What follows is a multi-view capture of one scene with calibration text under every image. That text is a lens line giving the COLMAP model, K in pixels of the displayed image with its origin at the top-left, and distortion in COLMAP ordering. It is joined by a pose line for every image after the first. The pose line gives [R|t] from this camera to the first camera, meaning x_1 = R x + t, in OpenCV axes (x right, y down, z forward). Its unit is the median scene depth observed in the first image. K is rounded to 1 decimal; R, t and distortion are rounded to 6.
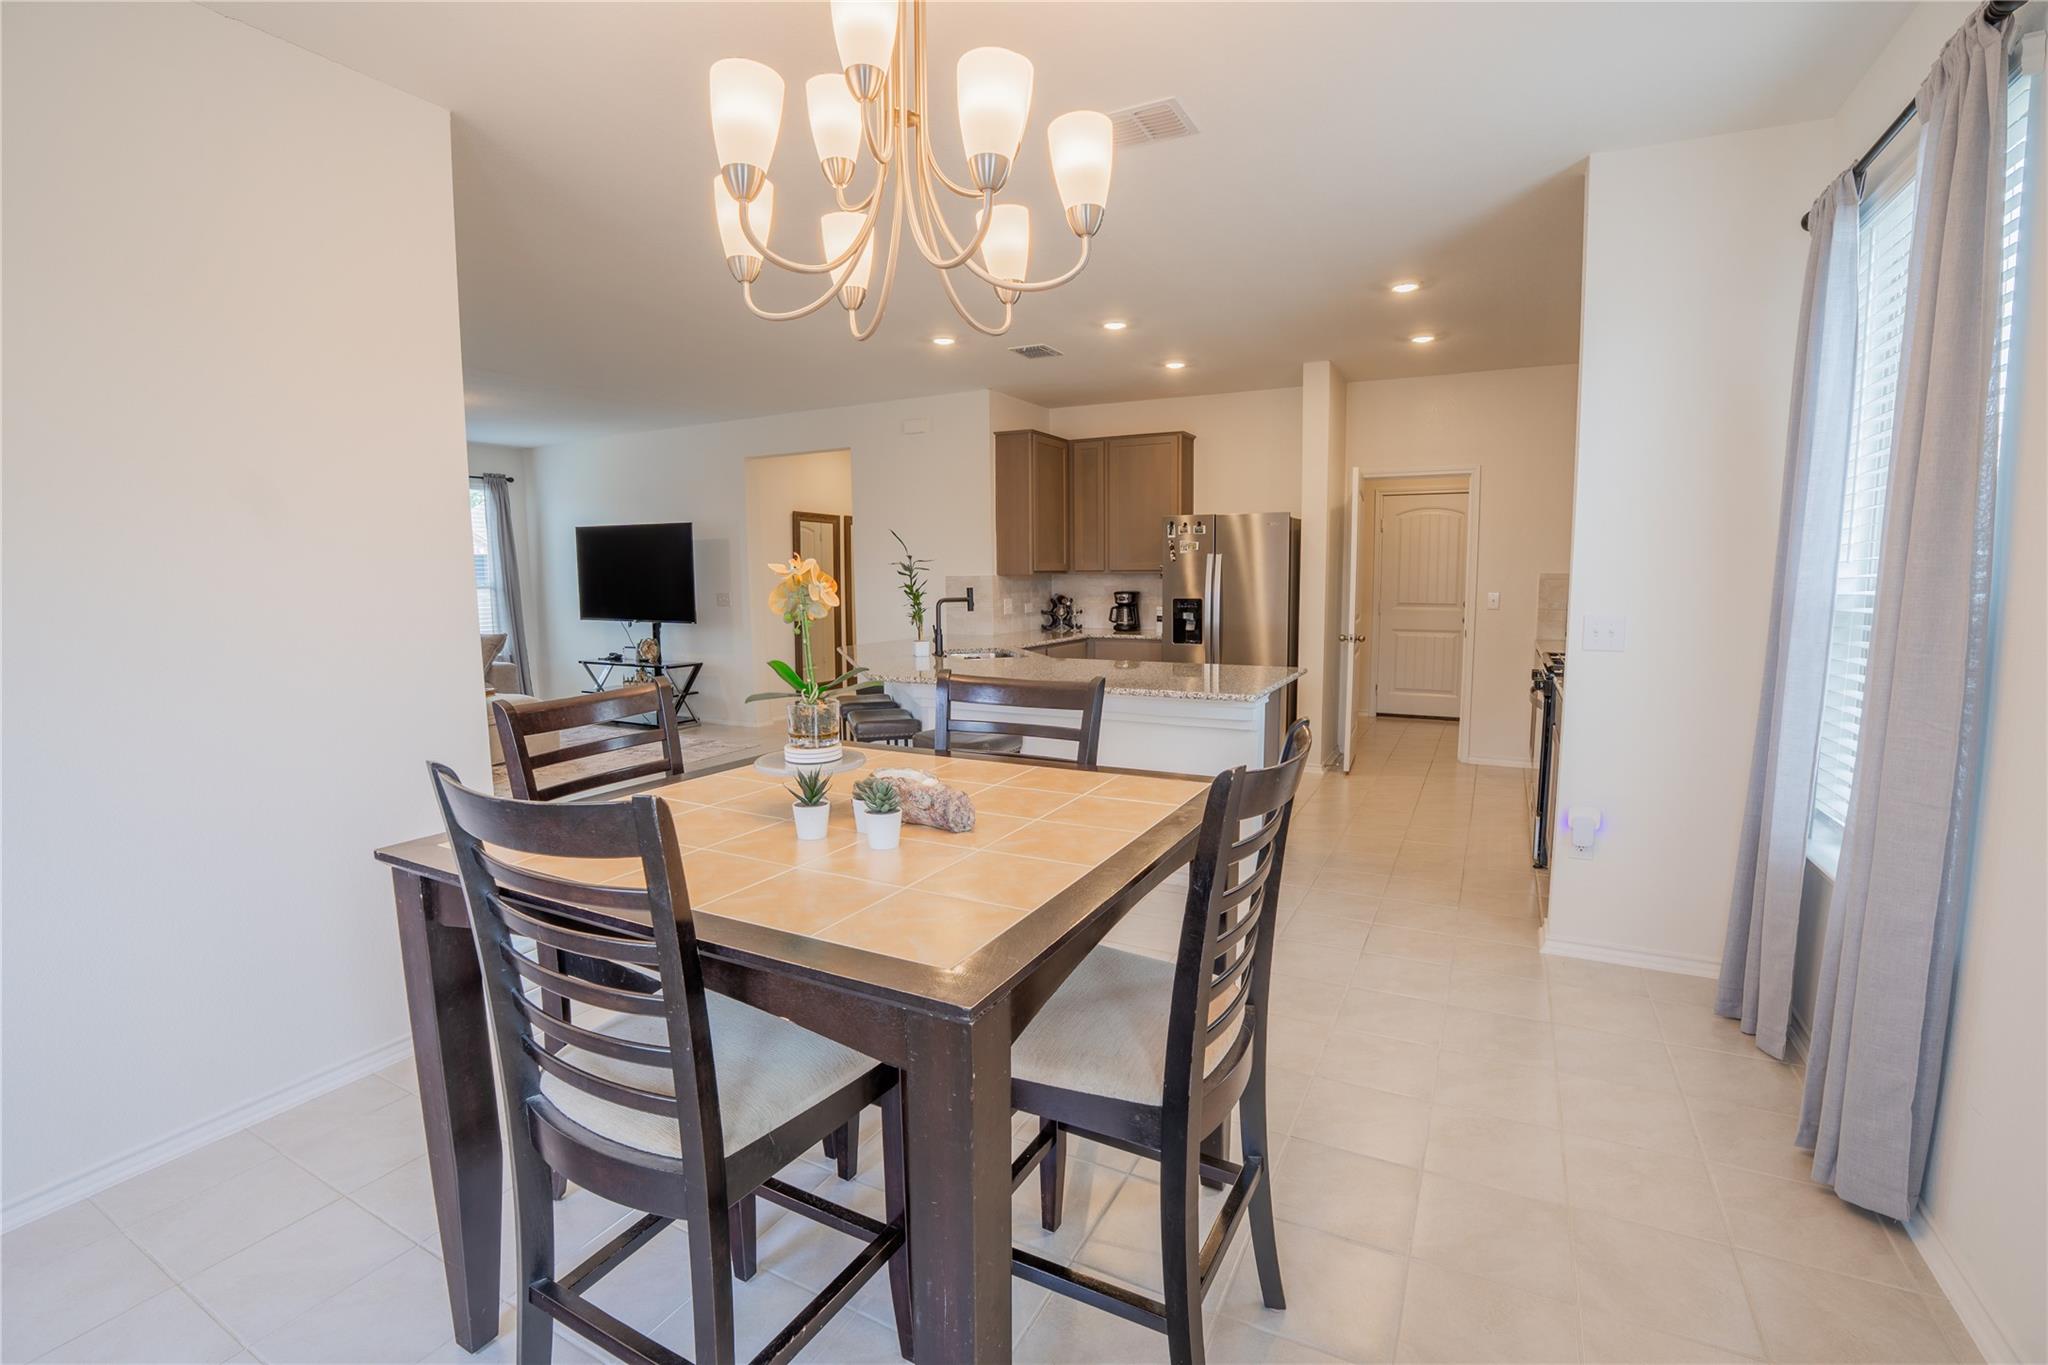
lens RADIAL K [[879.4, 0, 1024.0], [0, 879.4, 682.5], [0, 0, 1]] dist [-0.053018, -0.000472]
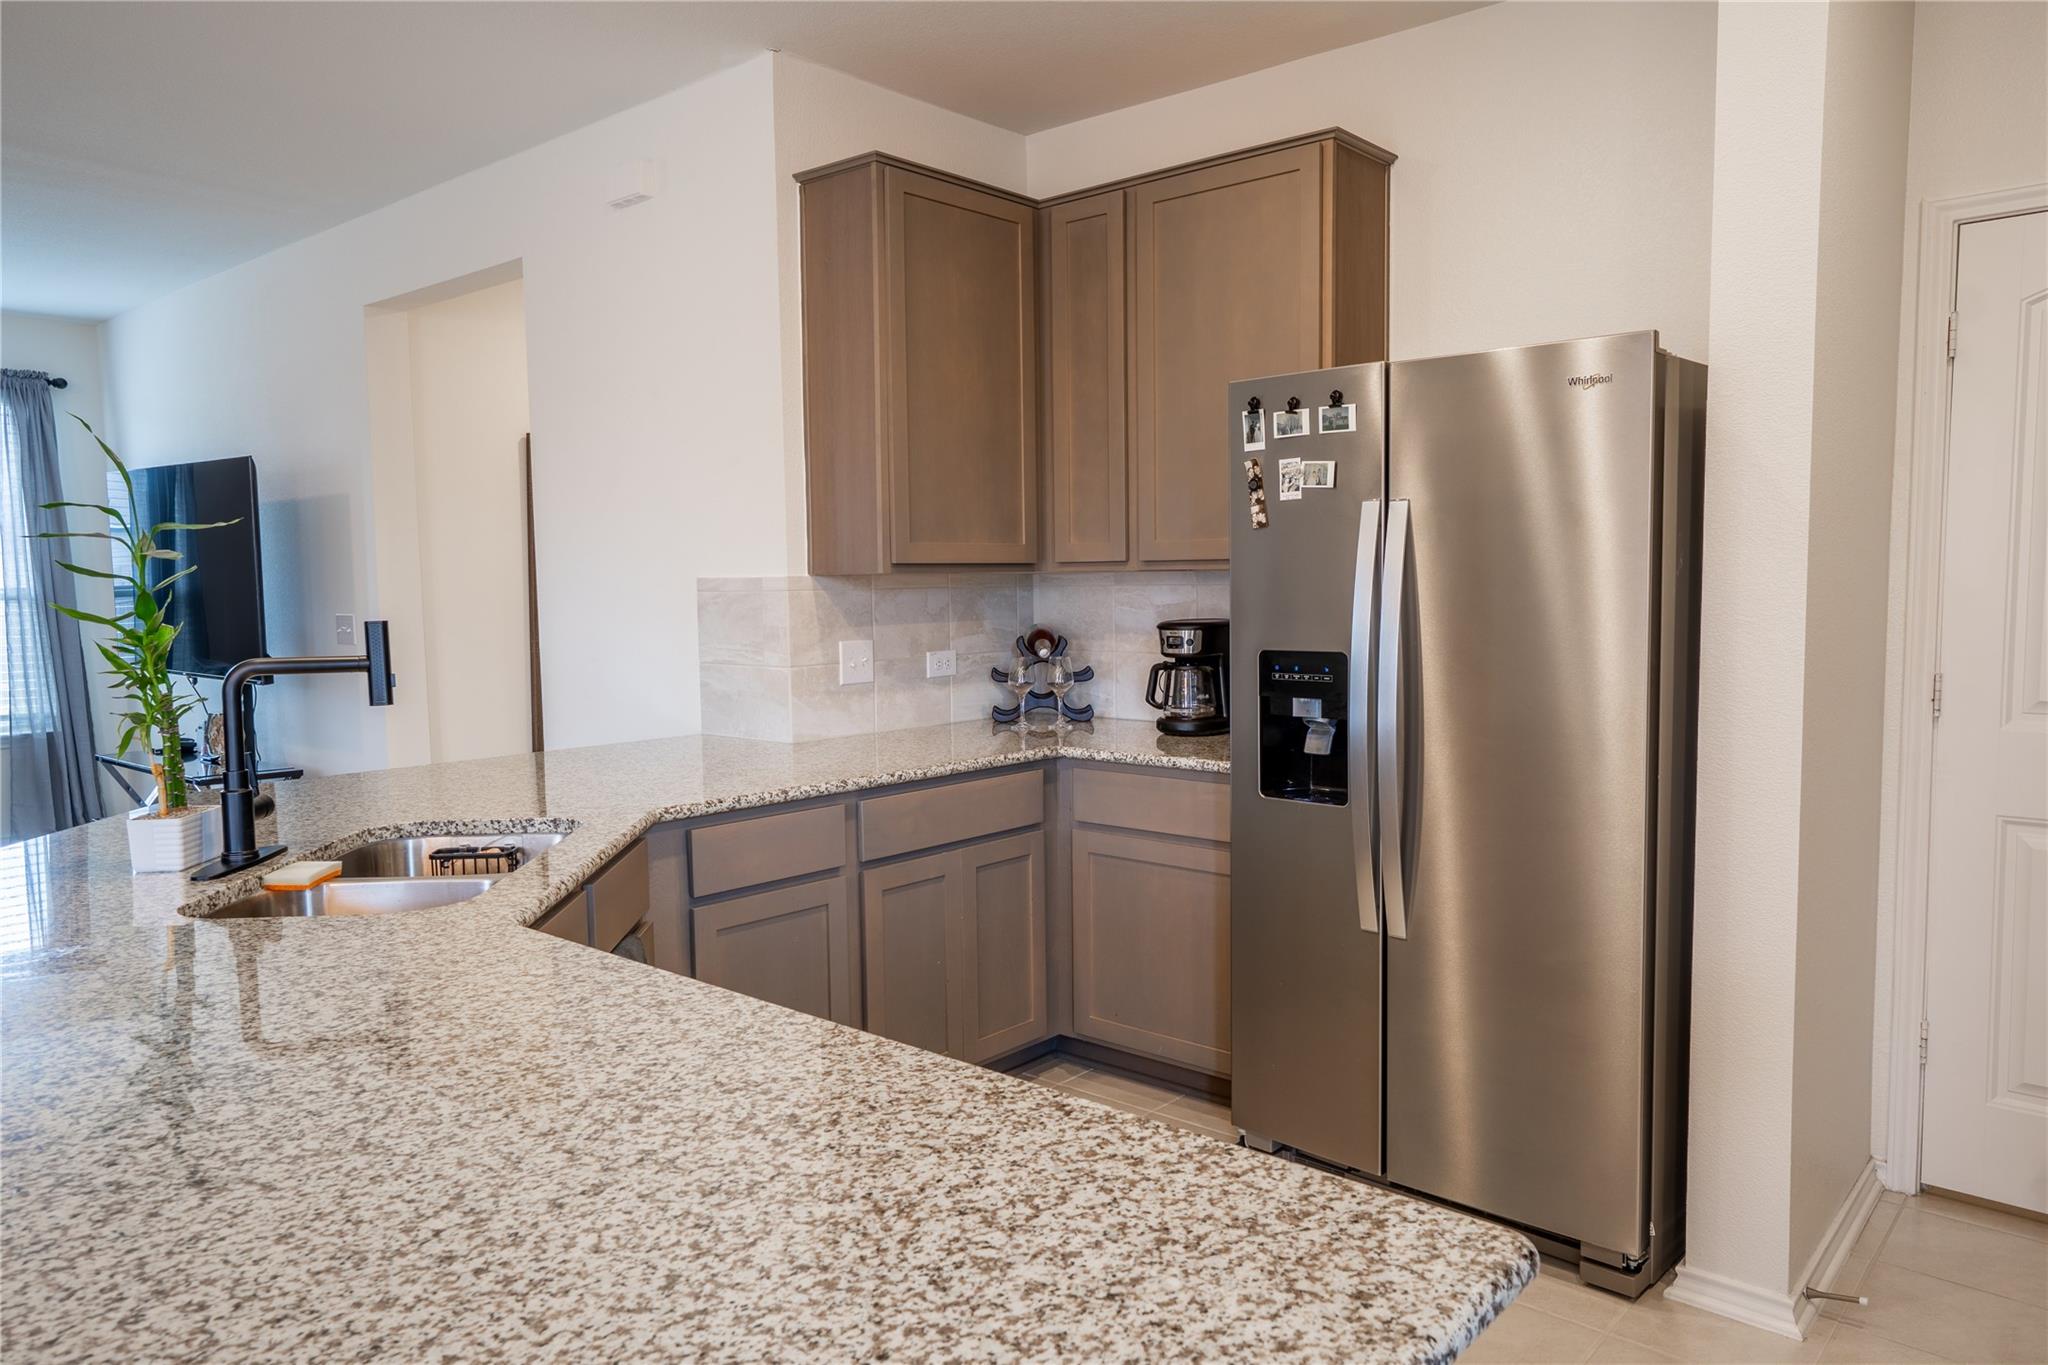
lens RADIAL K [[1381.4, 0, 1024.0], [0, 1381.4, 682.5], [0, 0, 1]] dist [0.000279, 0.001005]
pose [[0.973902, 0.015170, -0.226463, 0.181017], [-0.024839, 0.998895, -0.039908, -0.057485], [0.225608, 0.044492, 0.973202, 0.466887]]
